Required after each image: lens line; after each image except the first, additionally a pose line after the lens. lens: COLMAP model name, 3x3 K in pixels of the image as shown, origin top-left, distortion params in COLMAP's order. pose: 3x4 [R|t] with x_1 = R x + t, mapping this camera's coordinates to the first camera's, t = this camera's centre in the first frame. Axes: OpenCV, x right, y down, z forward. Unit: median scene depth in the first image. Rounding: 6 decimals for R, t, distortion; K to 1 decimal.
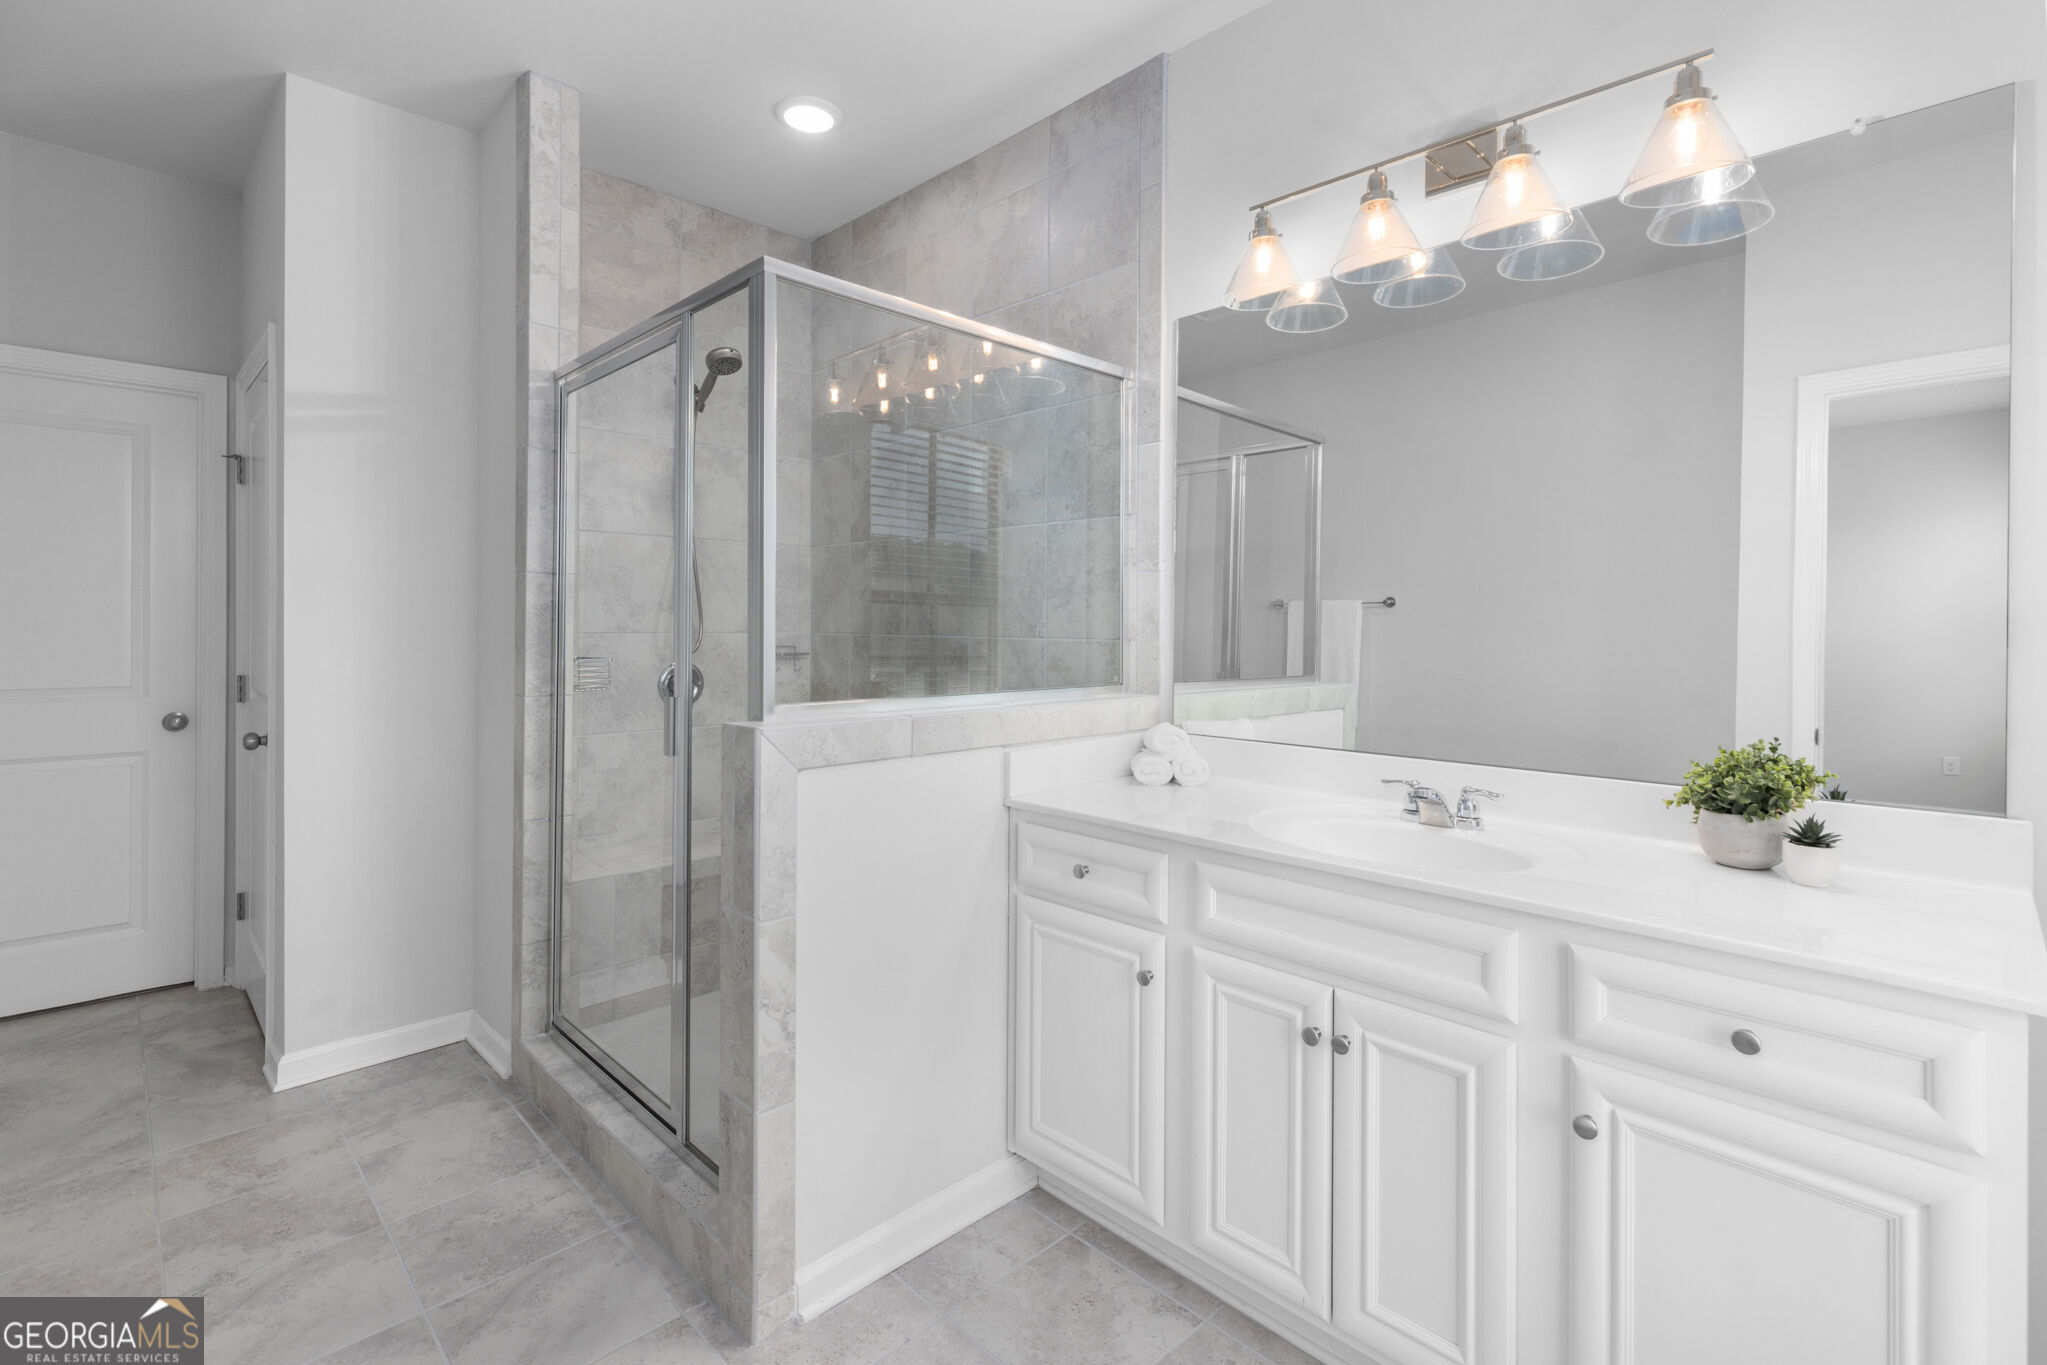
lens RADIAL K [[947.3, 0, 1027.2], [0, 947.3, 622.8], [0, 0, 1]] dist [0.006367, 0.001005]
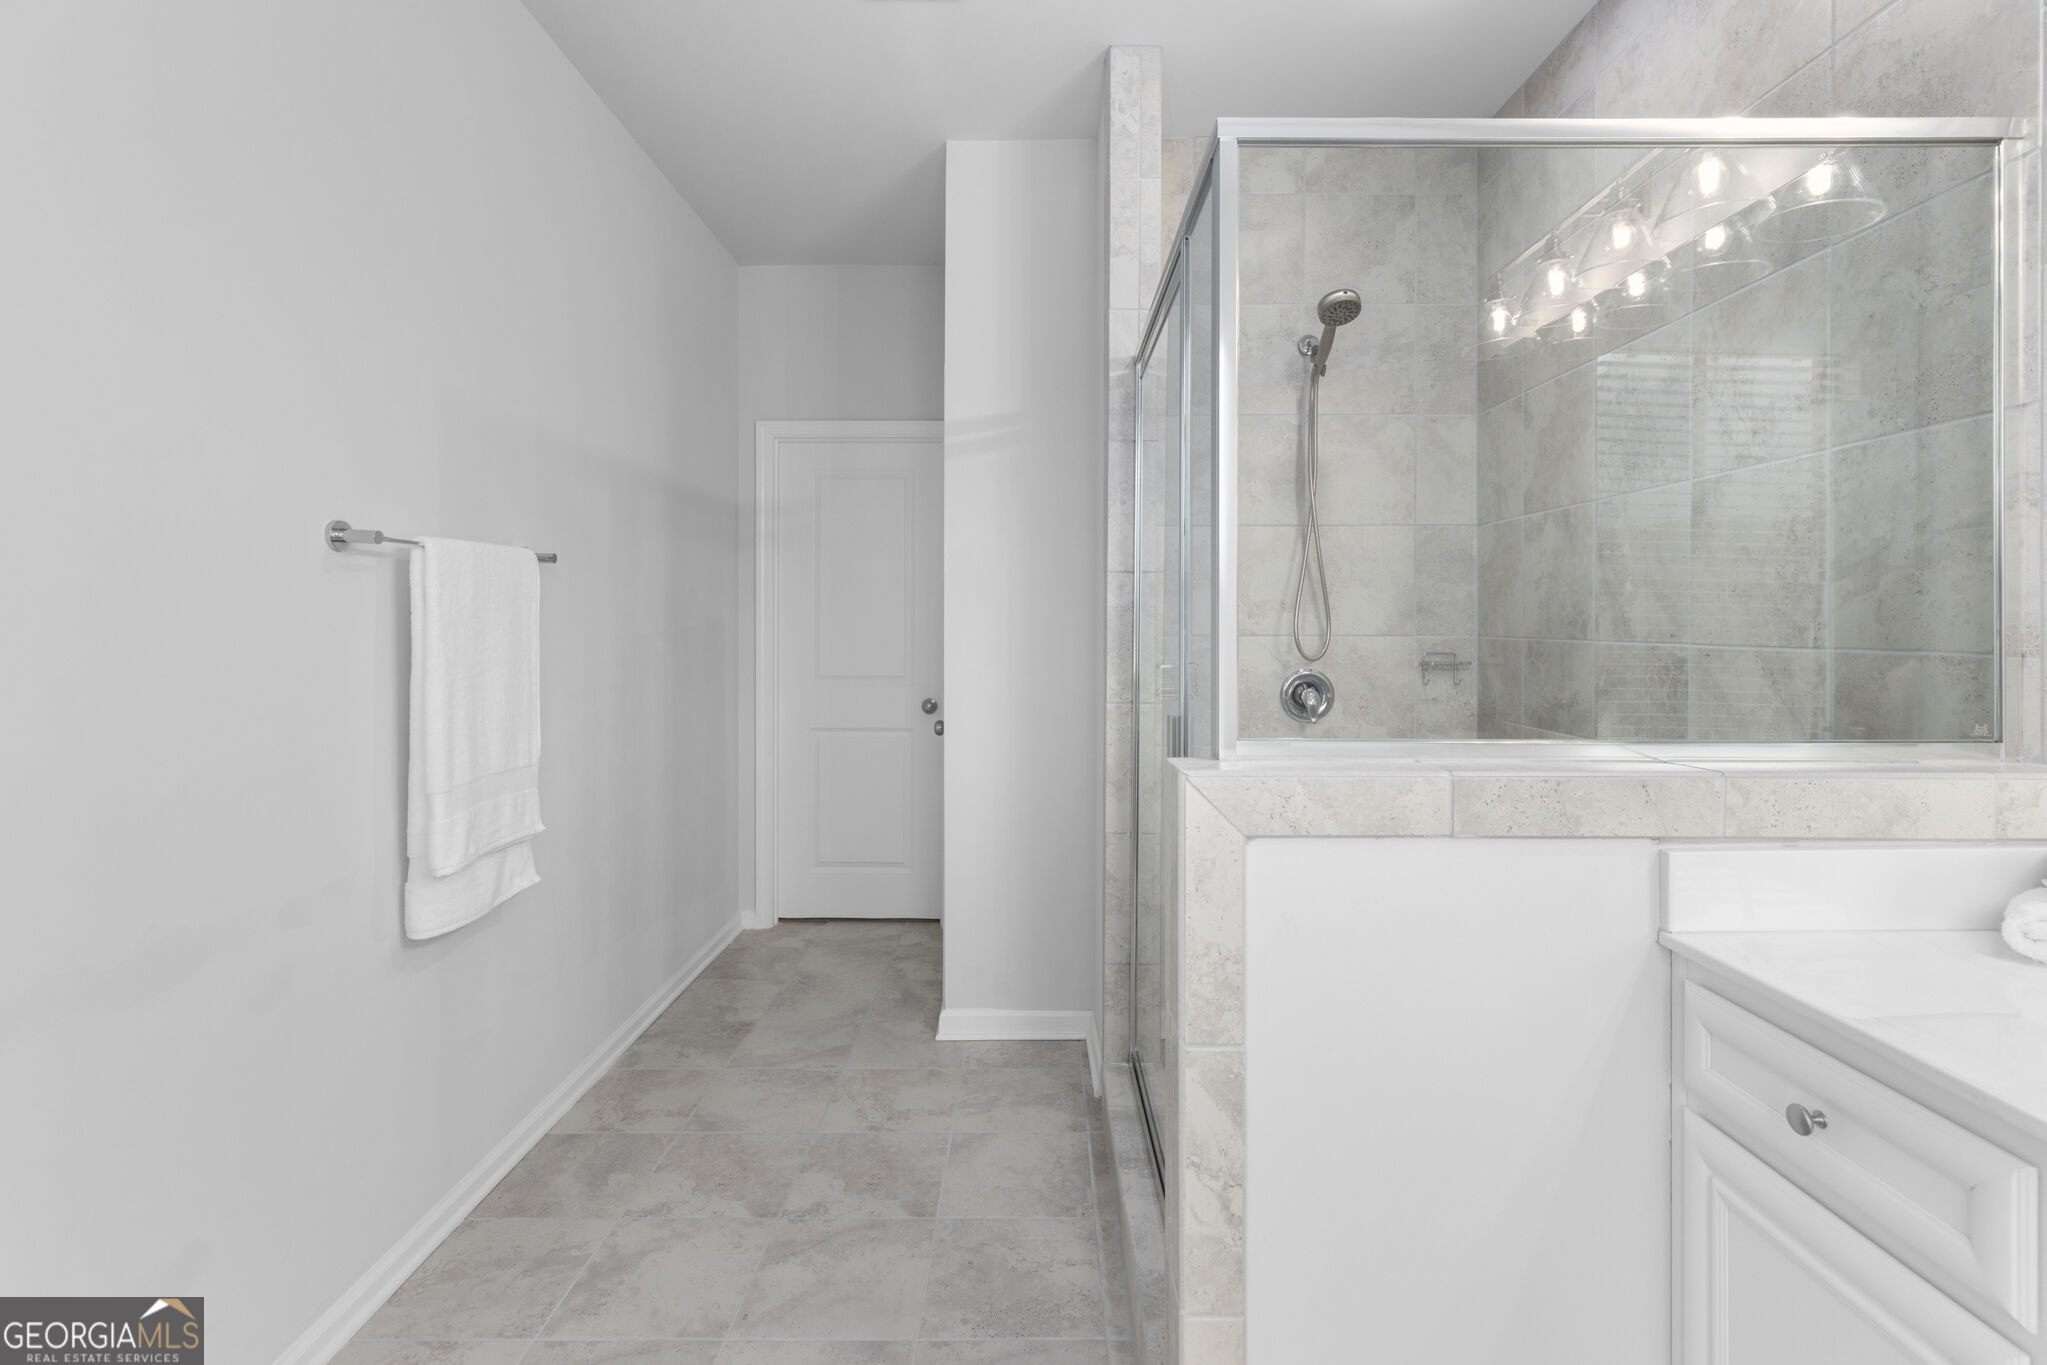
lens RADIAL K [[947.3, 0, 1052.5], [0, 947.3, 620.9], [0, 0, 1]] dist [0.006367, 0.001005]
pose [[0.709921, -0.006492, -0.704252, 0.102442], [0.004547, 0.999979, -0.004634, -0.000137], [0.704267, 0.000087, 0.709935, 0.285906]]
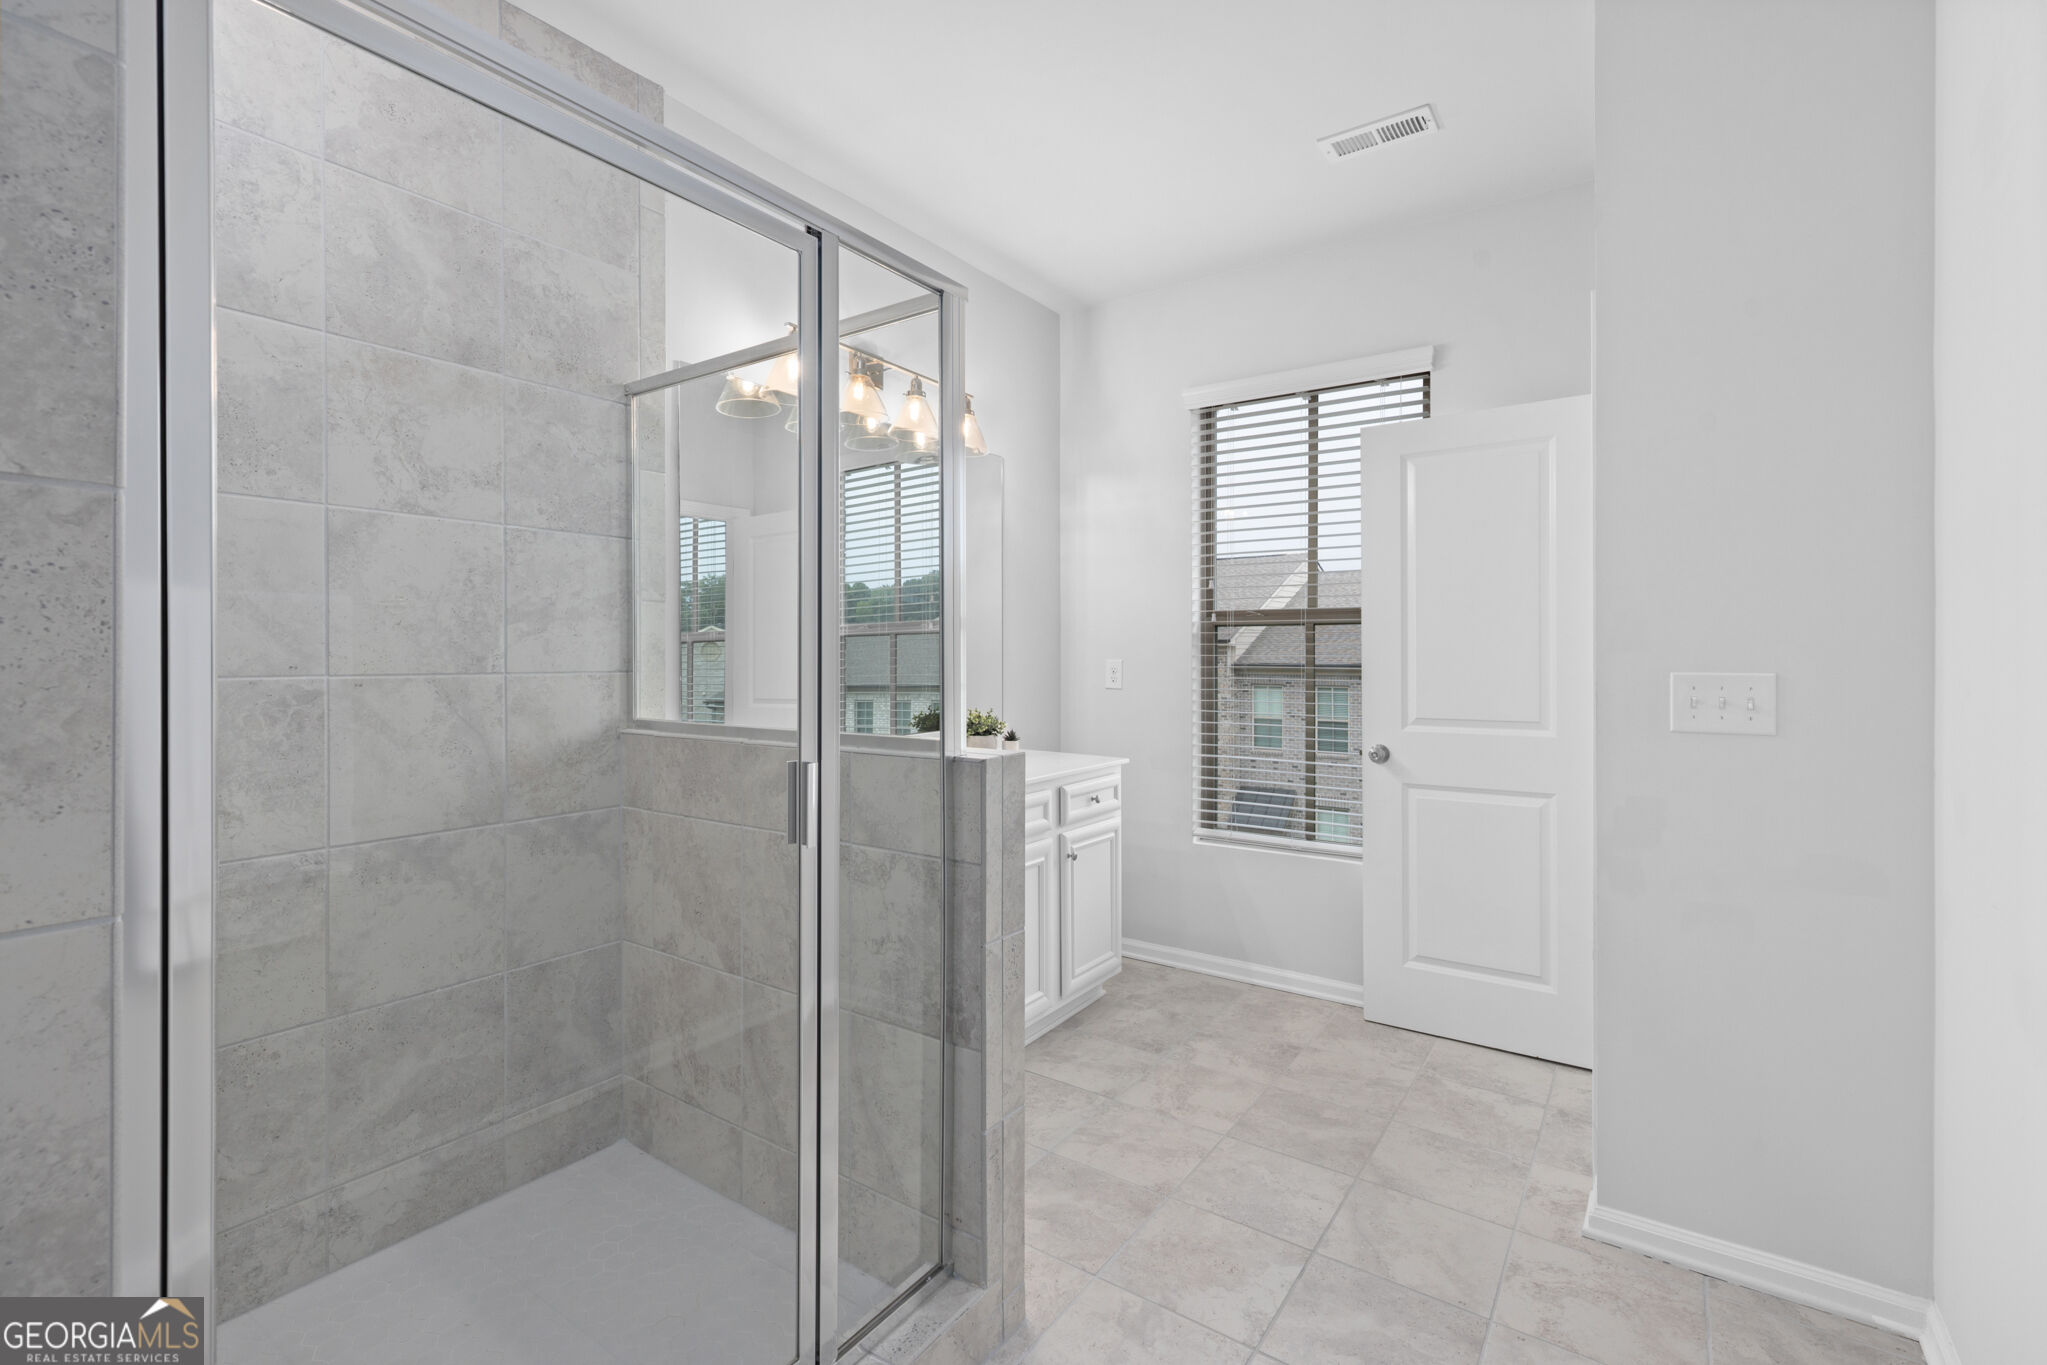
lens RADIAL K [[947.3, 0, 1036.4], [0, 947.3, 666.0], [0, 0, 1]] dist [0.006367, 0.001005]
pose [[-0.202516, -0.014224, 0.979176, -0.928026], [-0.002218, 0.999899, 0.014066, -0.001574], [-0.979276, 0.000677, -0.202527, 0.813865]]
